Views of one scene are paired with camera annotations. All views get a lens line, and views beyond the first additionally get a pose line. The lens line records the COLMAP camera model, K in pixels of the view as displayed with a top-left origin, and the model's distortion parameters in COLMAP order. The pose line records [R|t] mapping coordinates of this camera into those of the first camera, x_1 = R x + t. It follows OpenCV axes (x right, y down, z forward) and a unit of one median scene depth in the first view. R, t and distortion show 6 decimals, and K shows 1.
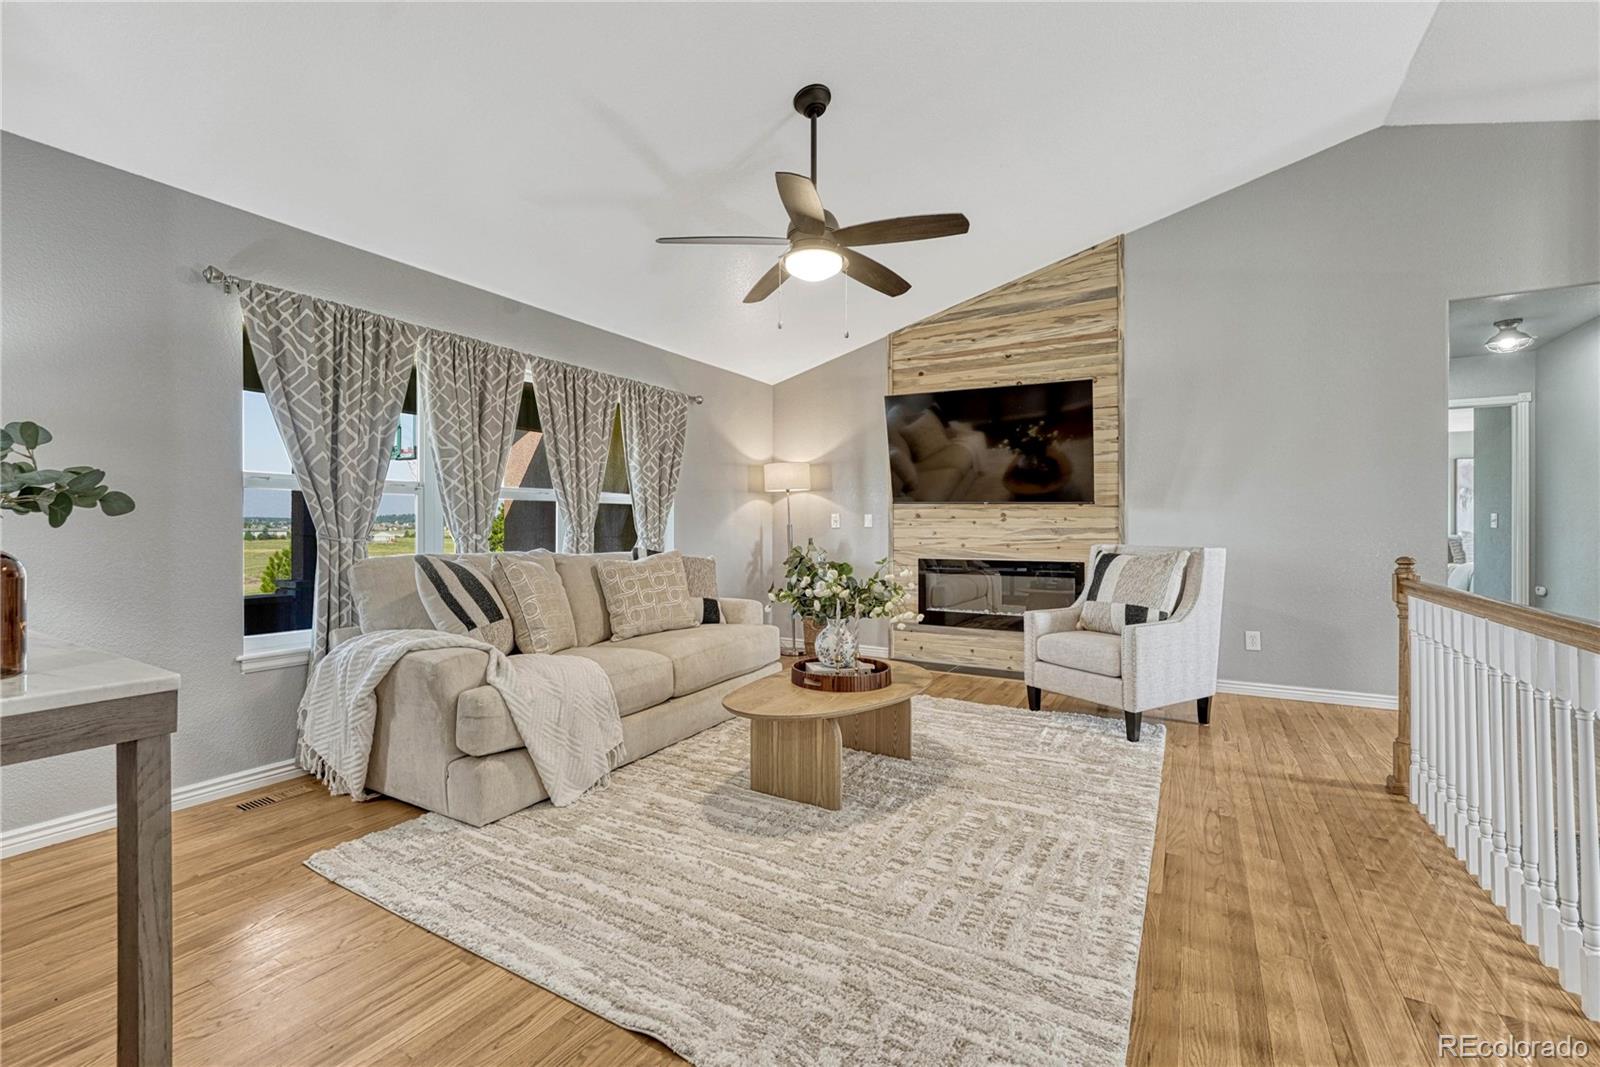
lens RADIAL K [[672.6, 0, 805.3], [0, 672.6, 524.4], [0, 0, 1]] dist [-0.006691, 0.000113]
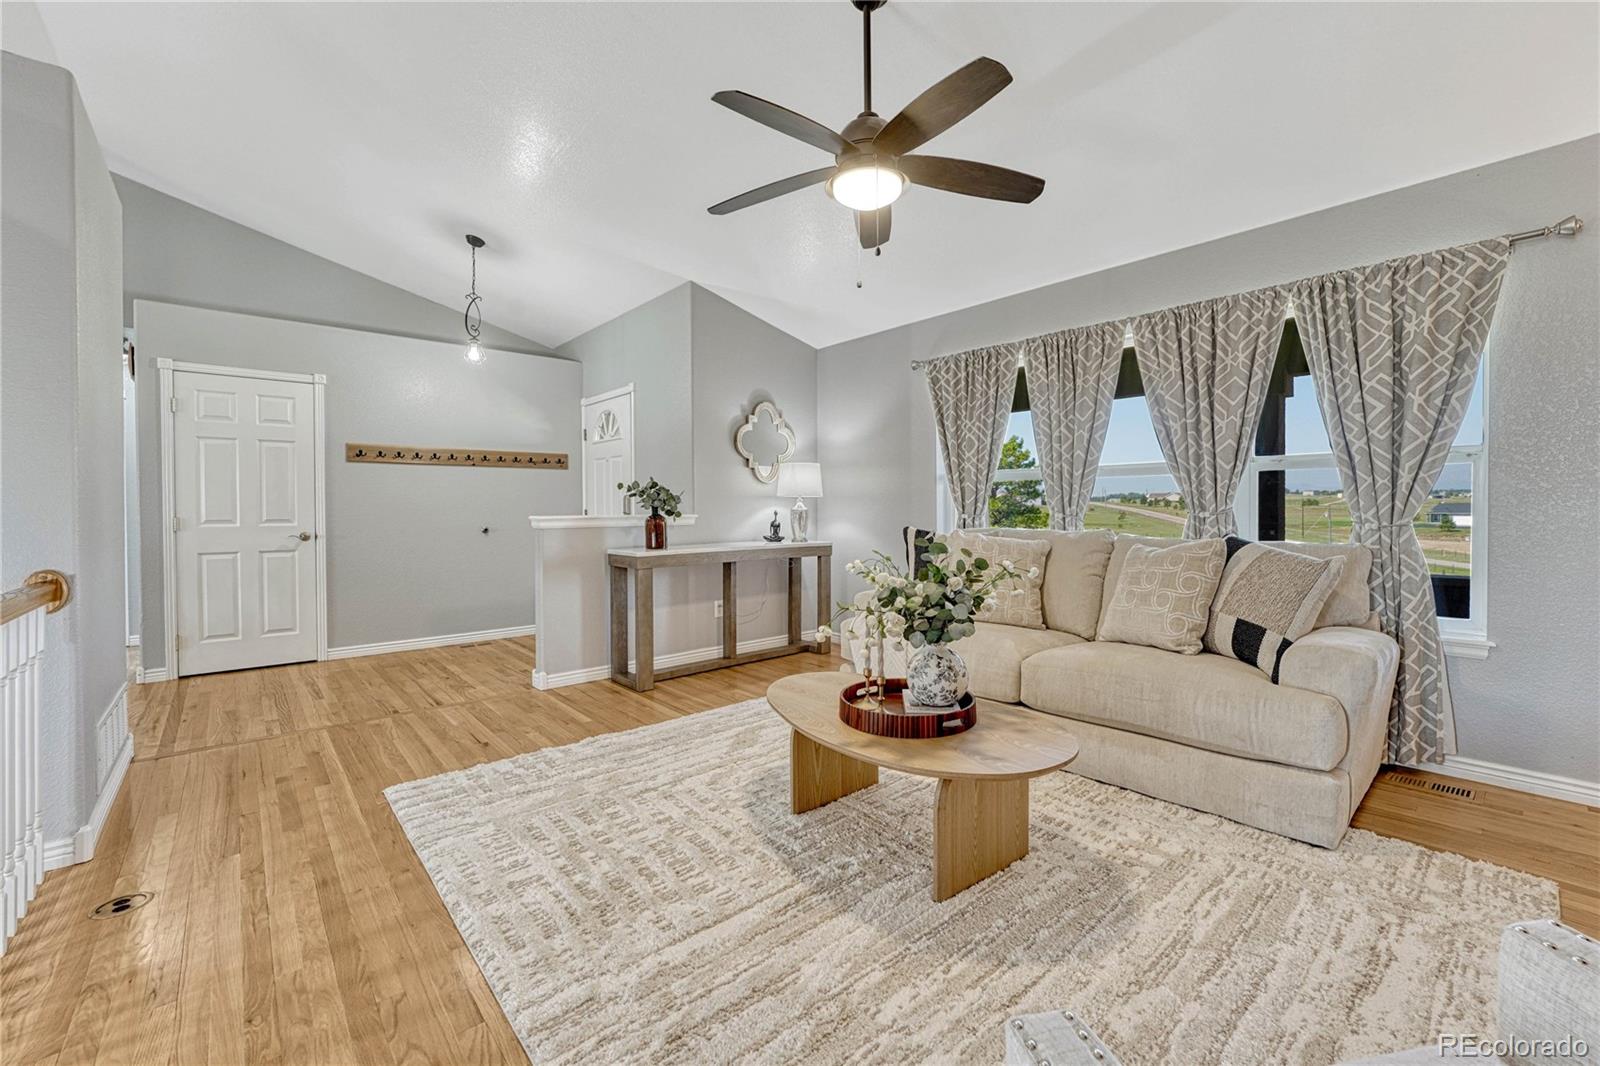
lens RADIAL K [[672.6, 0, 806.0], [0, 672.6, 517.2], [0, 0, 1]] dist [-0.006691, 0.000113]
pose [[-0.329756, 0.018085, -0.943893, 0.798588], [0.009351, 0.999830, 0.015890, 0.002495], [0.944020, -0.003586, -0.329869, 1.165238]]
